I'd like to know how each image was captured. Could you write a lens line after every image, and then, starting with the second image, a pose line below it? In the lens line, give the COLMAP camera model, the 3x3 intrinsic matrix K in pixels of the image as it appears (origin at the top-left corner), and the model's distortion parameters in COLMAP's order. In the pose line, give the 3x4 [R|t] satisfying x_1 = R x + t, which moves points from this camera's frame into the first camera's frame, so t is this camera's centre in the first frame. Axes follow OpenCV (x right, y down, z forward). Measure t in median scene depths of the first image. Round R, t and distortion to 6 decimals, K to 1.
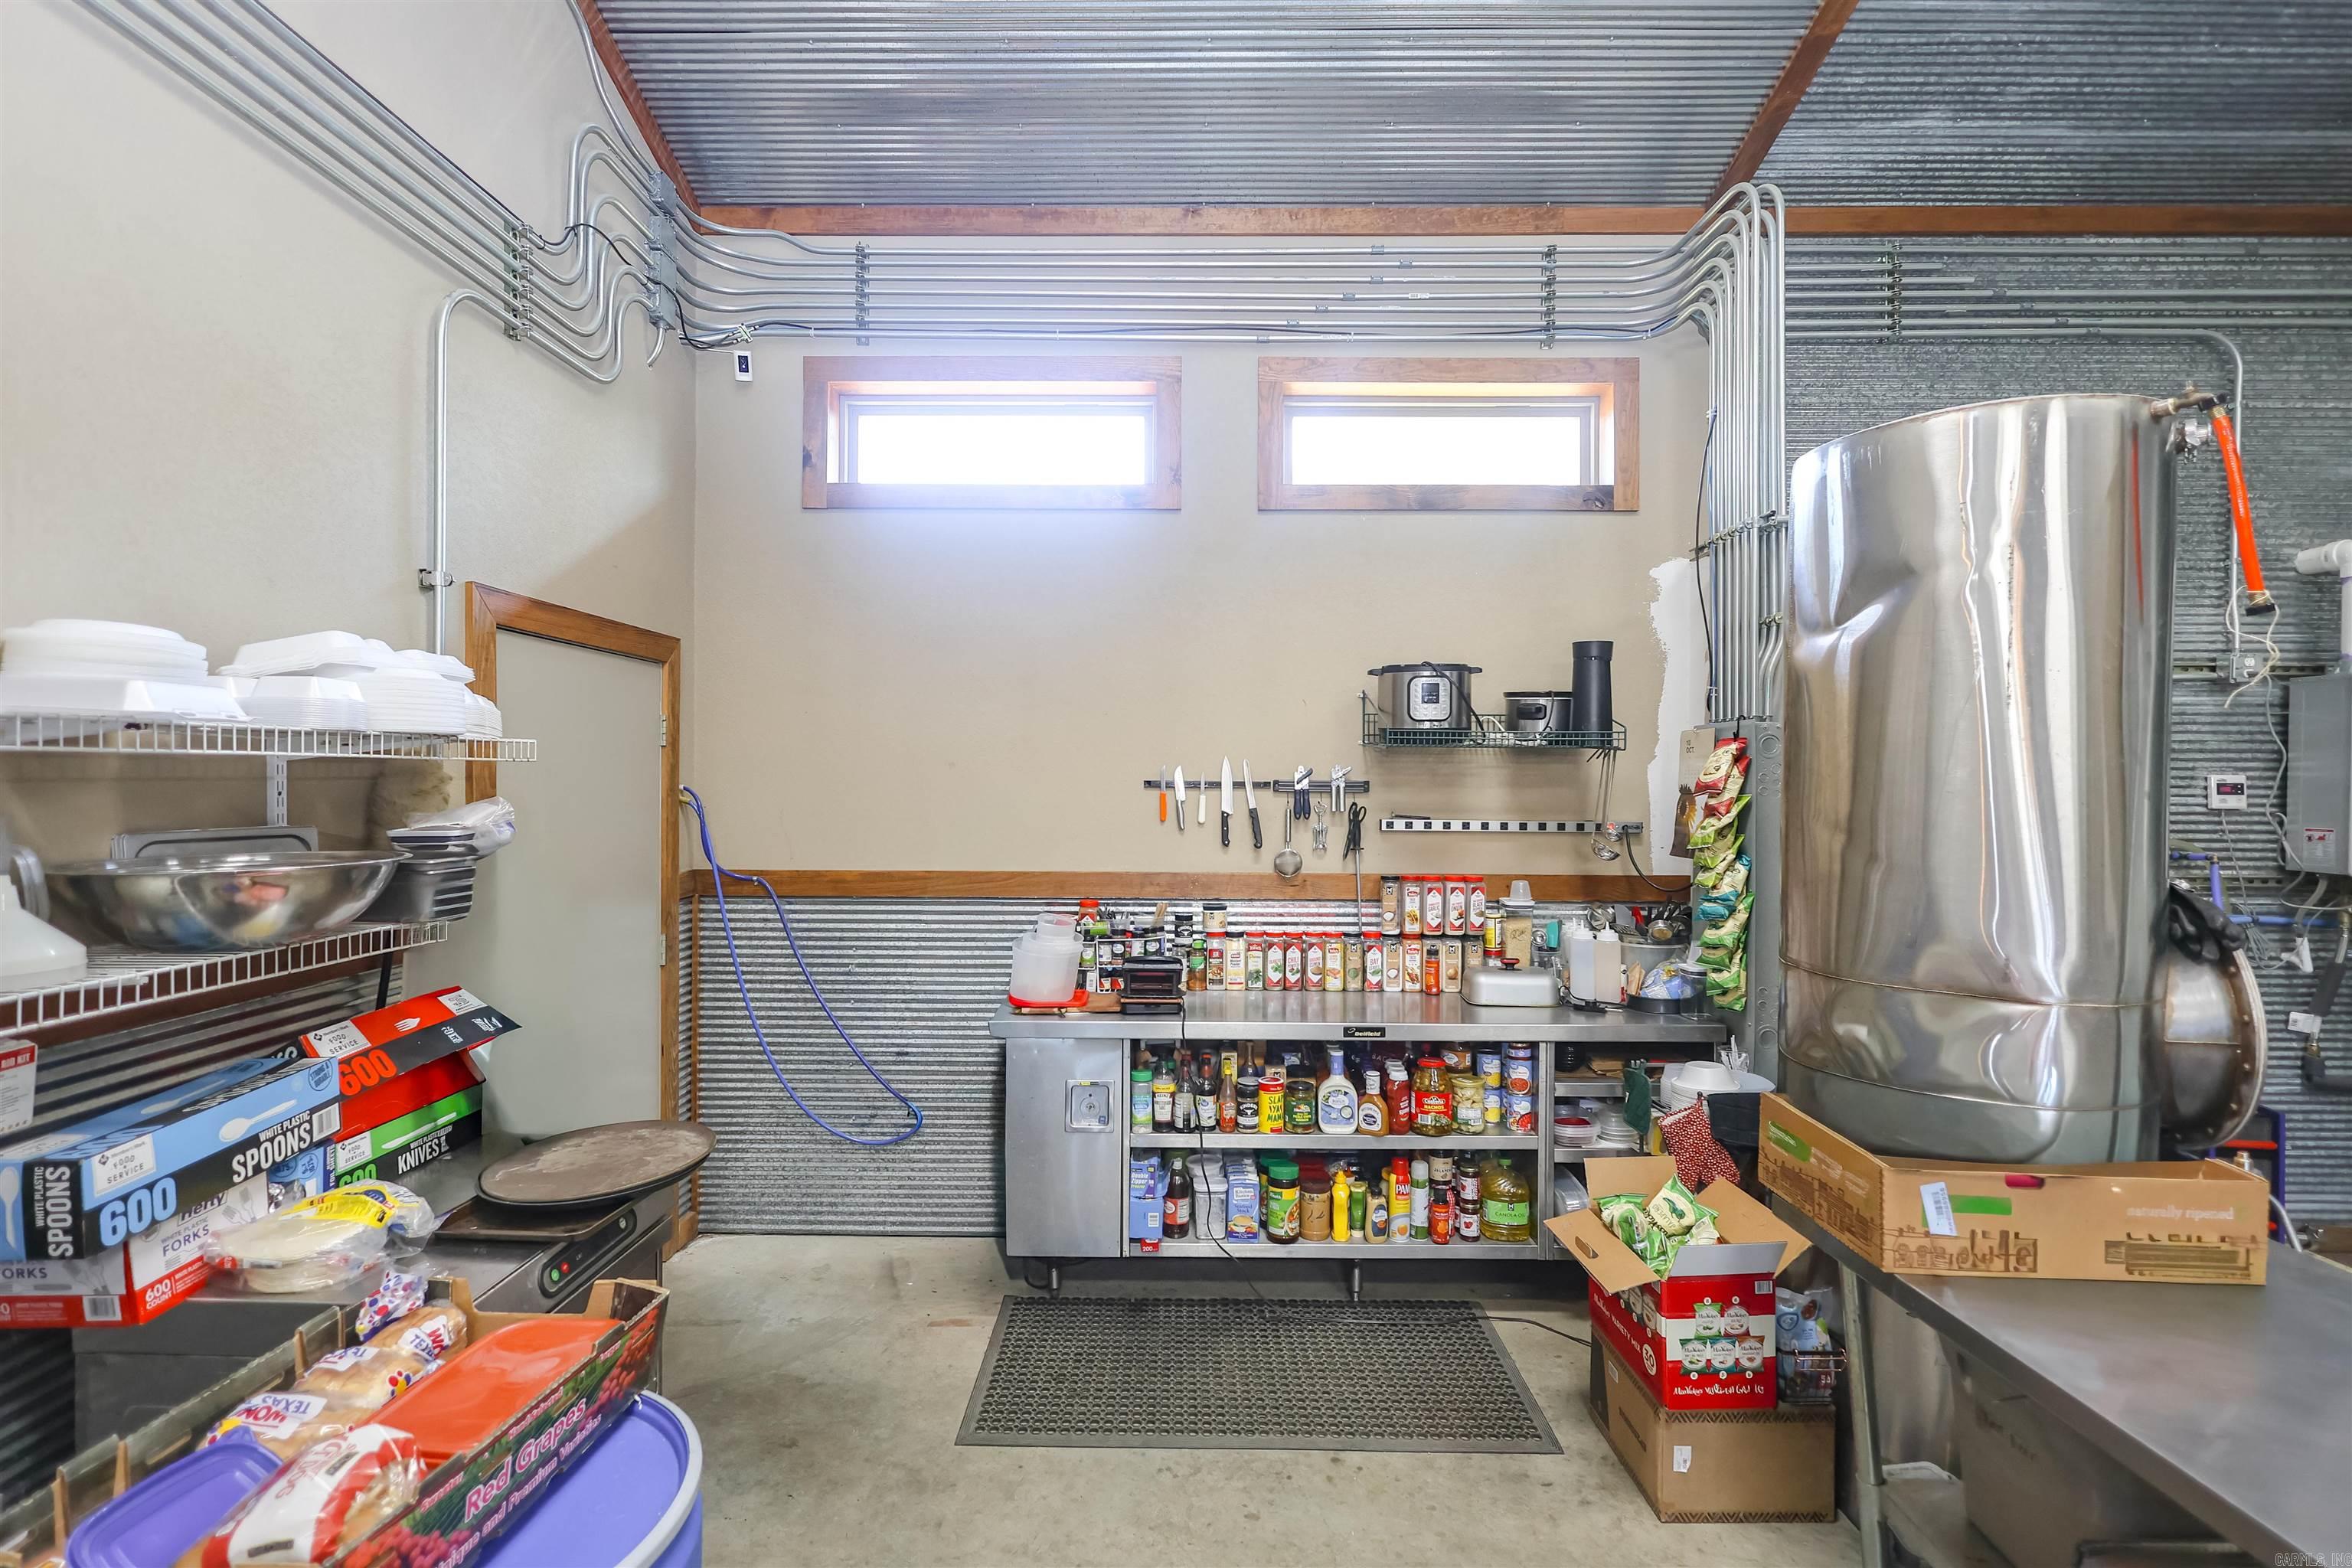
lens RADIAL K [[1102.3, 0, 1173.3], [0, 1102.3, 775.8], [0, 0, 1]] dist [0.000680, 0.000227]
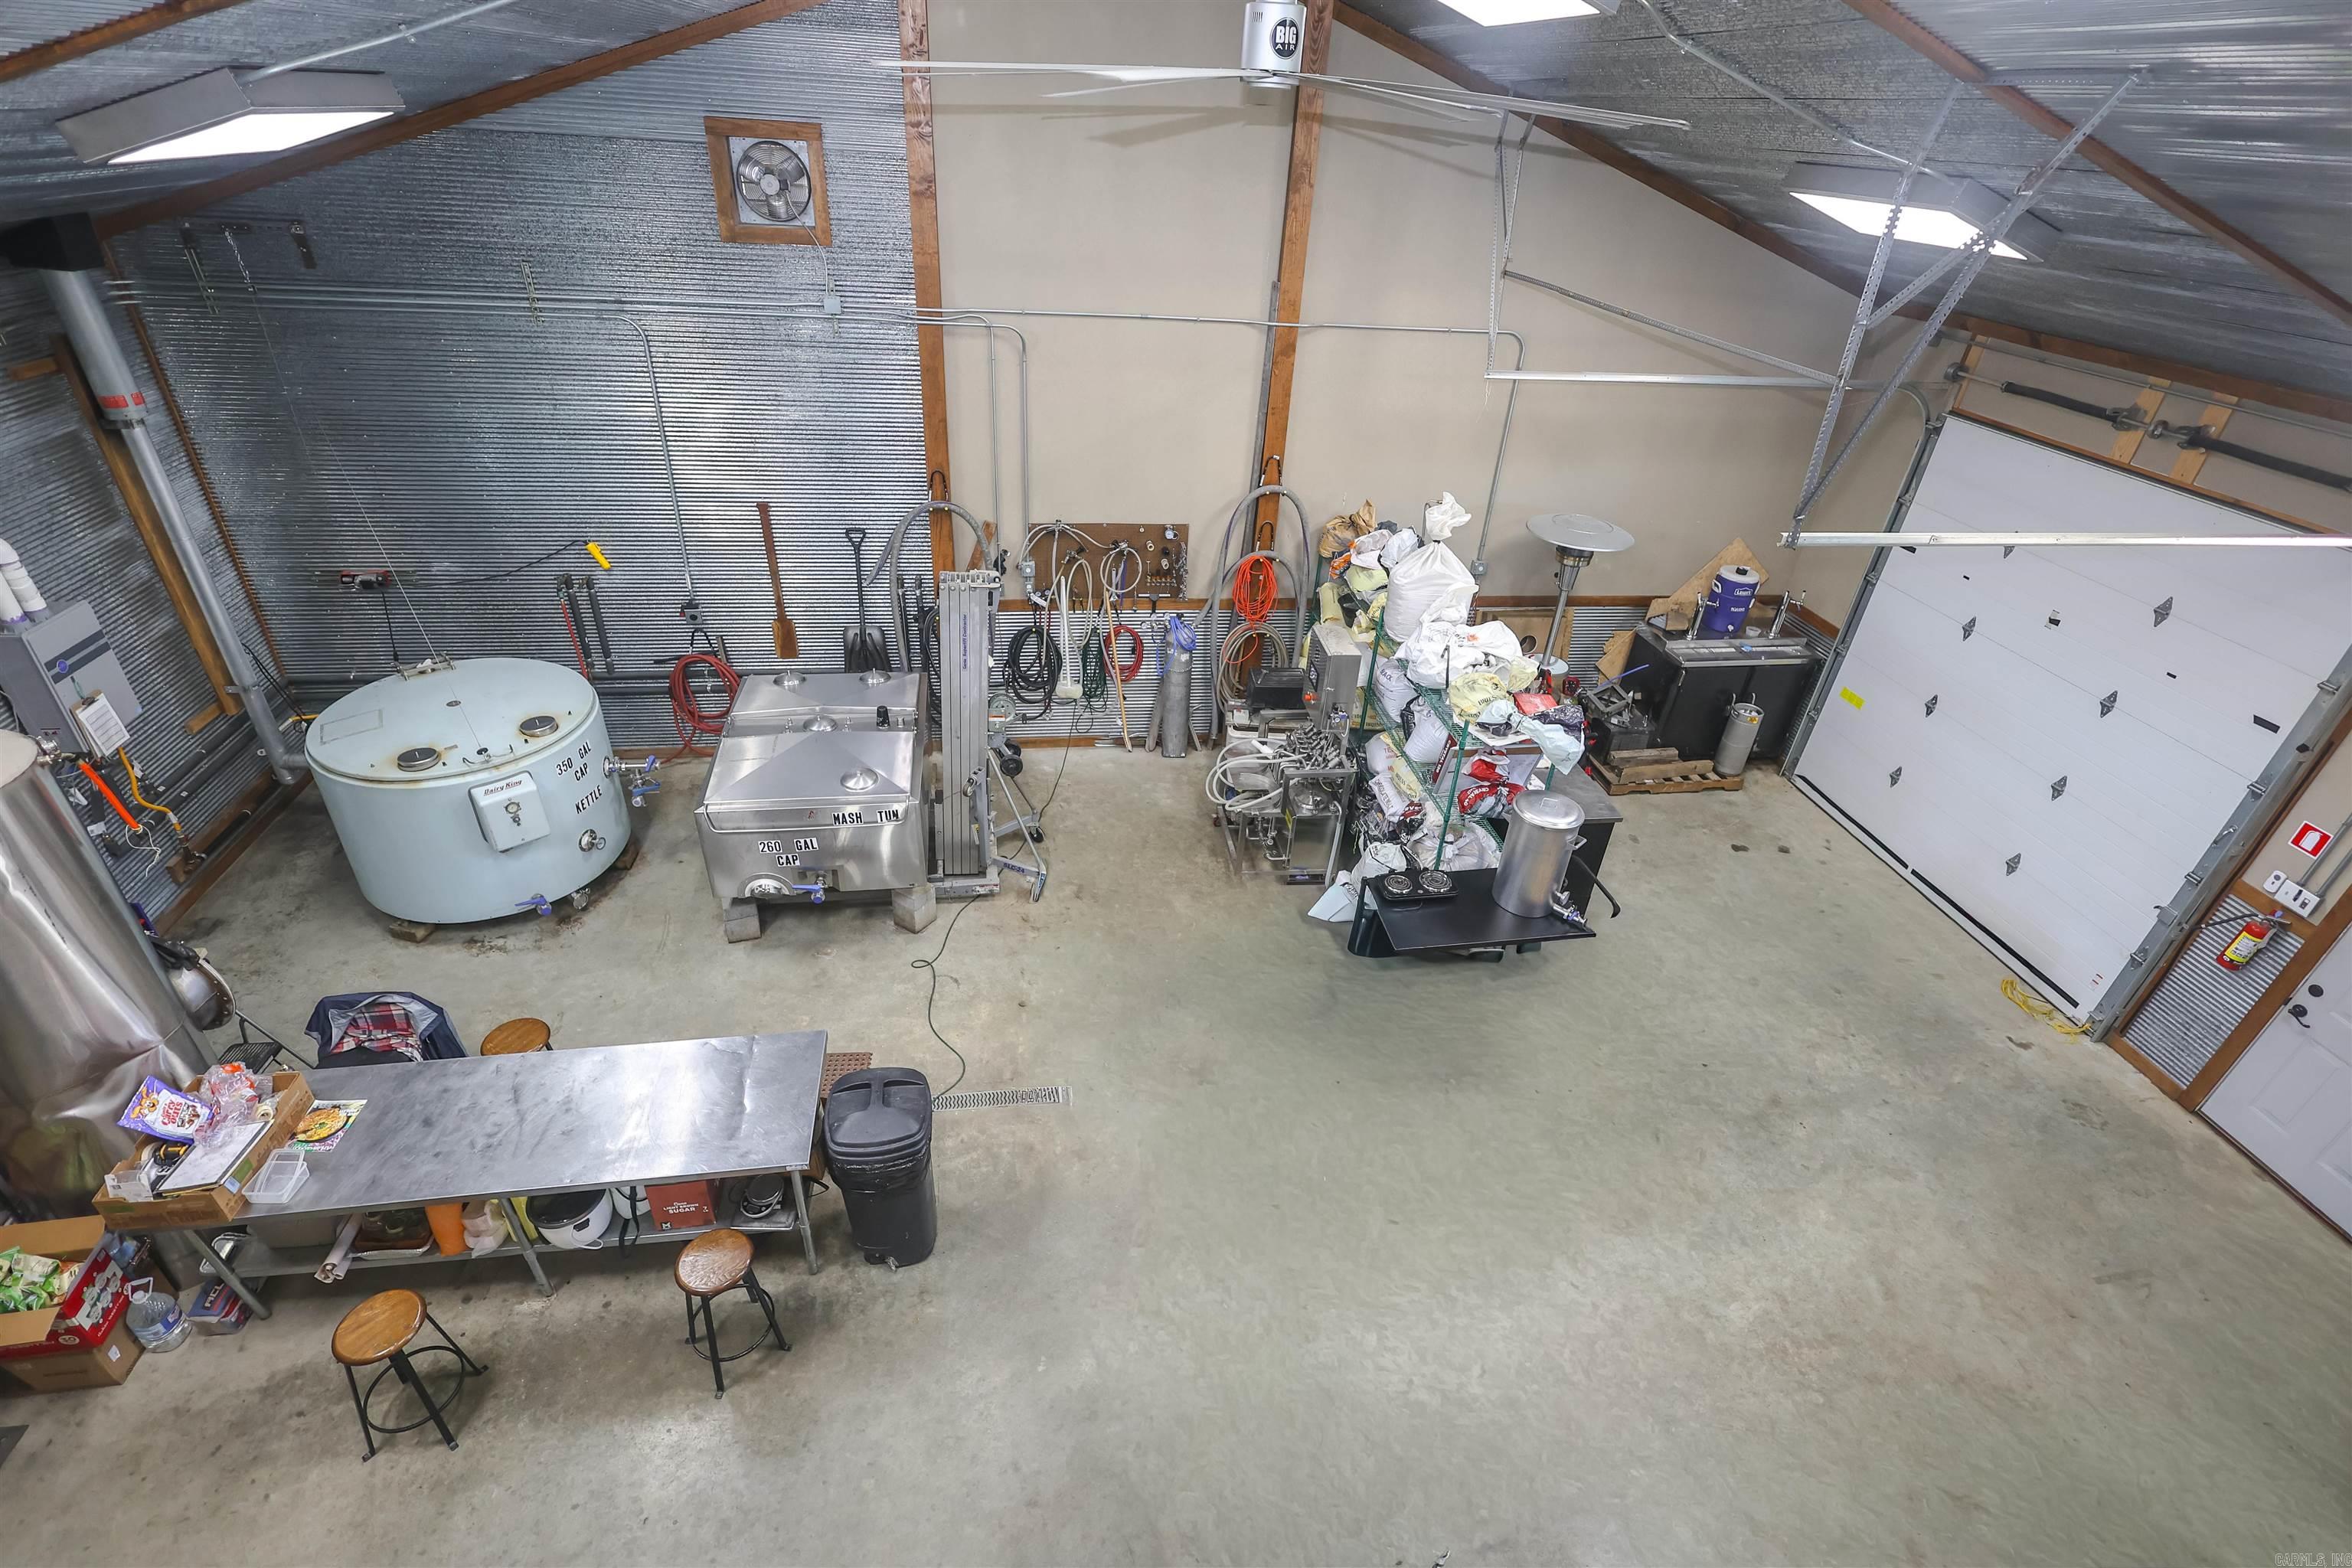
lens RADIAL K [[1068.5, 0, 1176.0], [0, 1068.5, 784.0], [0, 0, 1]] dist [-0.000184, 0.000627]
pose [[-0.162651, -0.534329, 0.829480, -0.554130], [-0.056903, 0.844355, 0.532754, -0.856596], [-0.985041, 0.039453, -0.167740, -0.329661]]
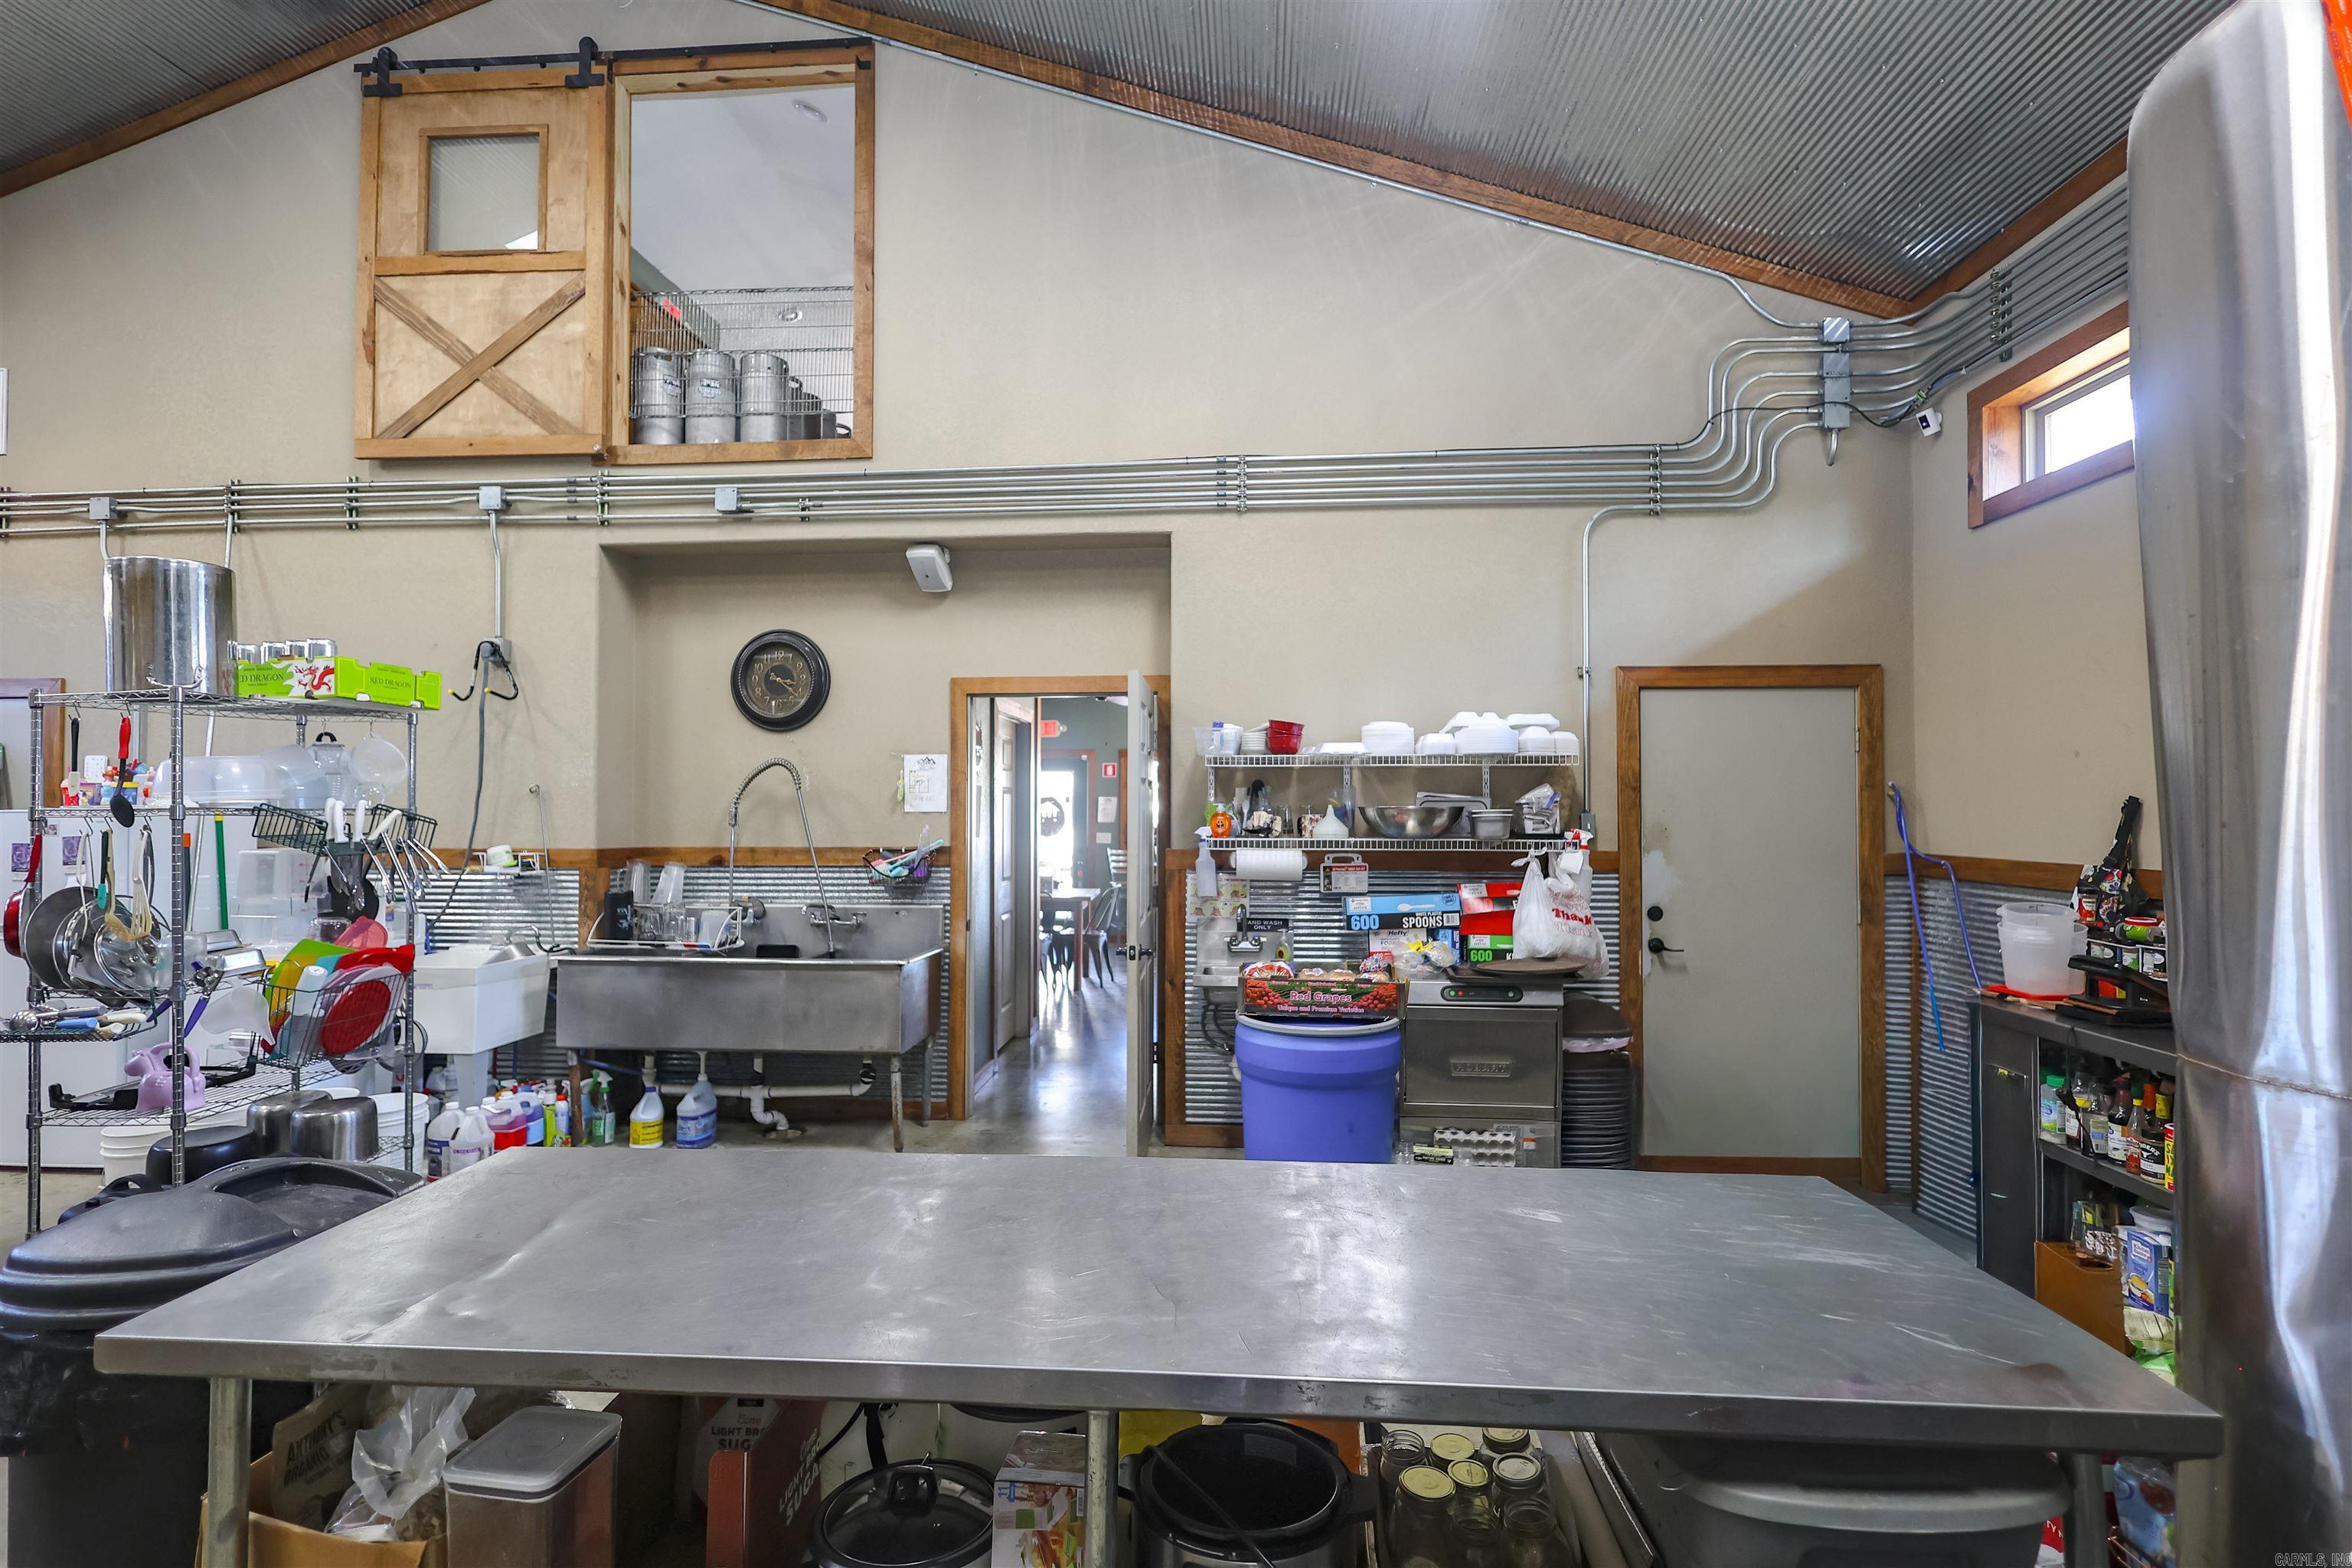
lens RADIAL K [[1068.5, 0, 1176.0], [0, 1068.5, 784.0], [0, 0, 1]] dist [-0.000184, 0.000627]
pose [[-0.058599, -0.026098, -0.997940, 0.893554], [-0.002584, 0.999659, -0.025991, 0.048808], [0.998278, 0.001056, -0.058647, 0.313135]]
